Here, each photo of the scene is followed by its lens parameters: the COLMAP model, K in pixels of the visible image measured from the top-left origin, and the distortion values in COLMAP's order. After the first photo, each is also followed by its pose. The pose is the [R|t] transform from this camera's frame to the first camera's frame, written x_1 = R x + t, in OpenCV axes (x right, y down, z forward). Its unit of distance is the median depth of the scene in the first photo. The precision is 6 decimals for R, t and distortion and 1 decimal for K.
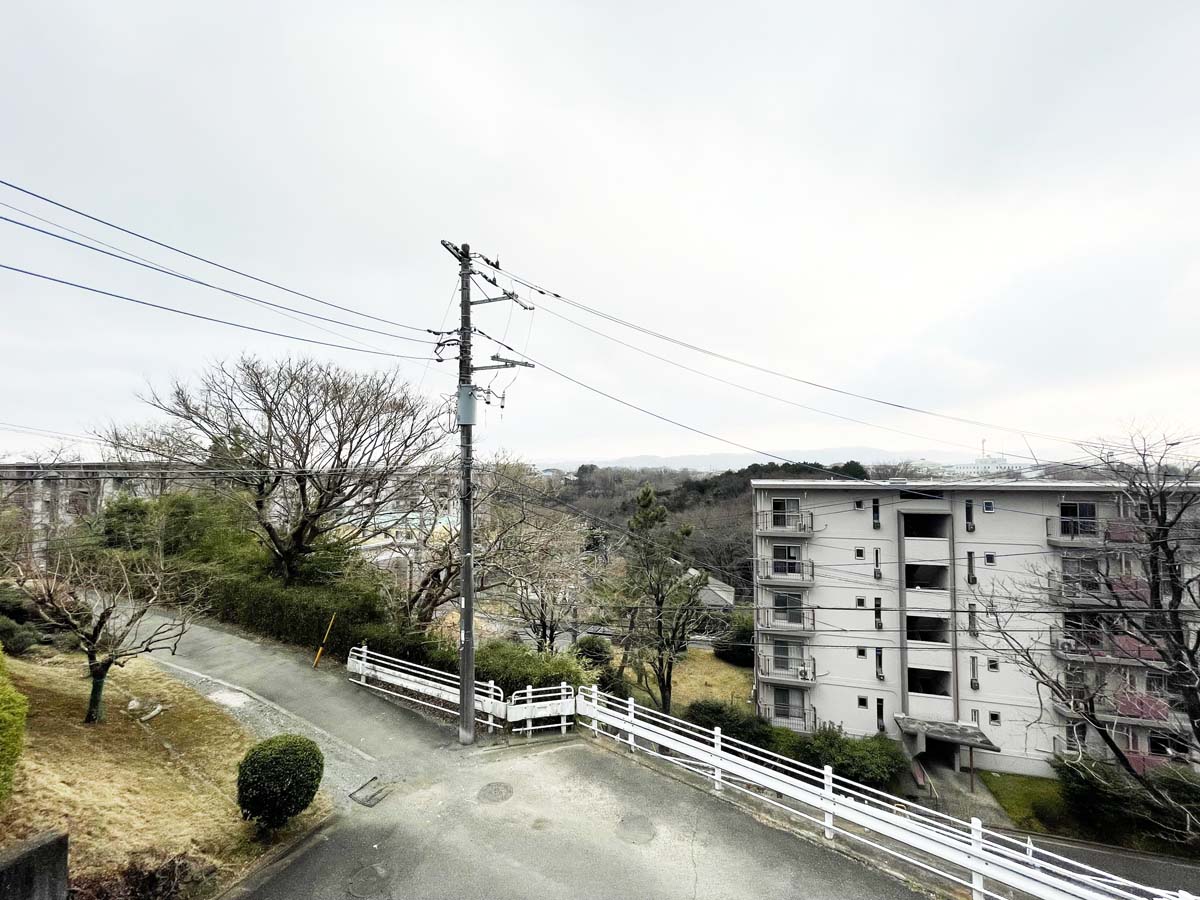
lens RADIAL K [[487.6, 0, 597.7], [0, 487.6, 450.7], [0, 0, 1]] dist [-0.001510, 0.000119]
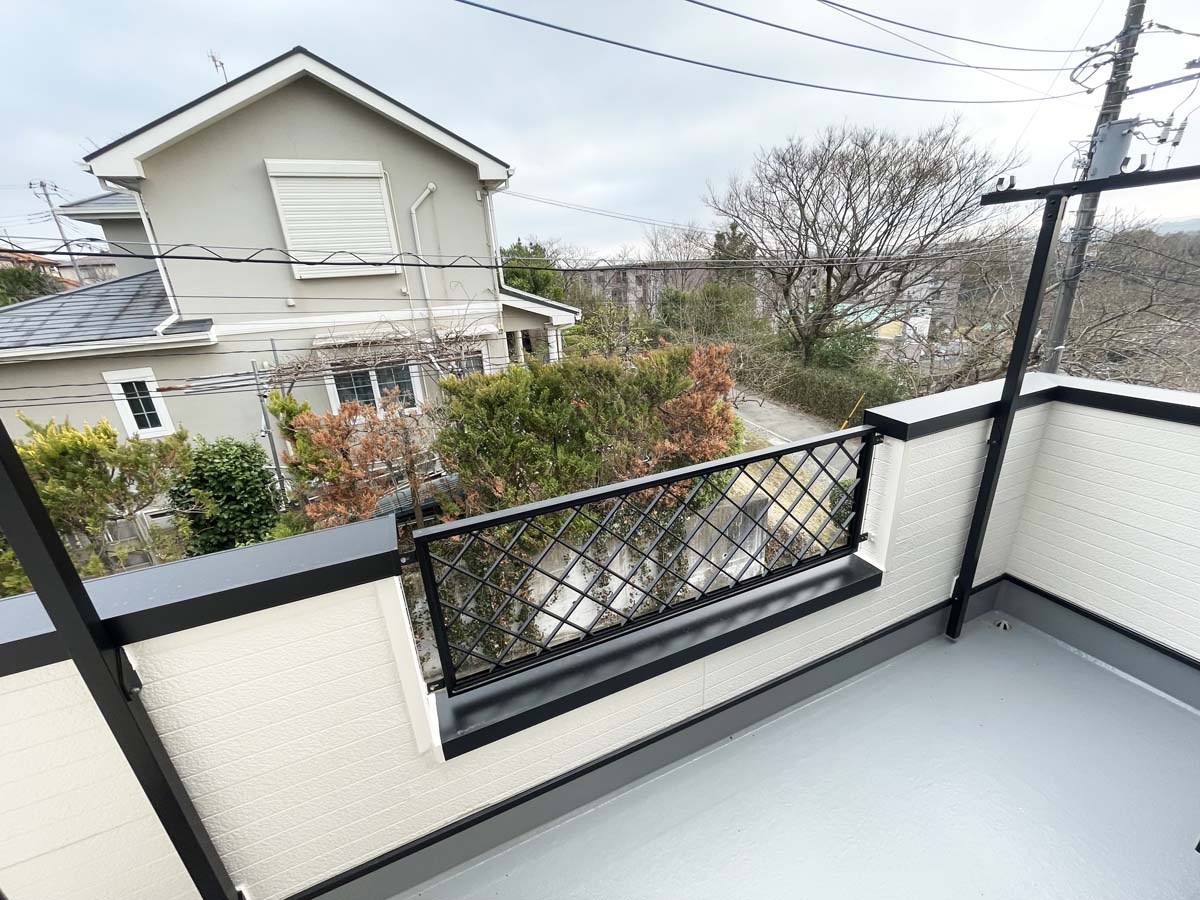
lens RADIAL K [[487.6, 0, 597.7], [0, 487.6, 450.7], [0, 0, 1]] dist [-0.001510, 0.000119]
pose [[0.690248, 0.211976, -0.691827, -0.145663], [0.085290, 0.925625, 0.368707, -0.006782], [0.718529, -0.313505, 0.620831, -0.148813]]
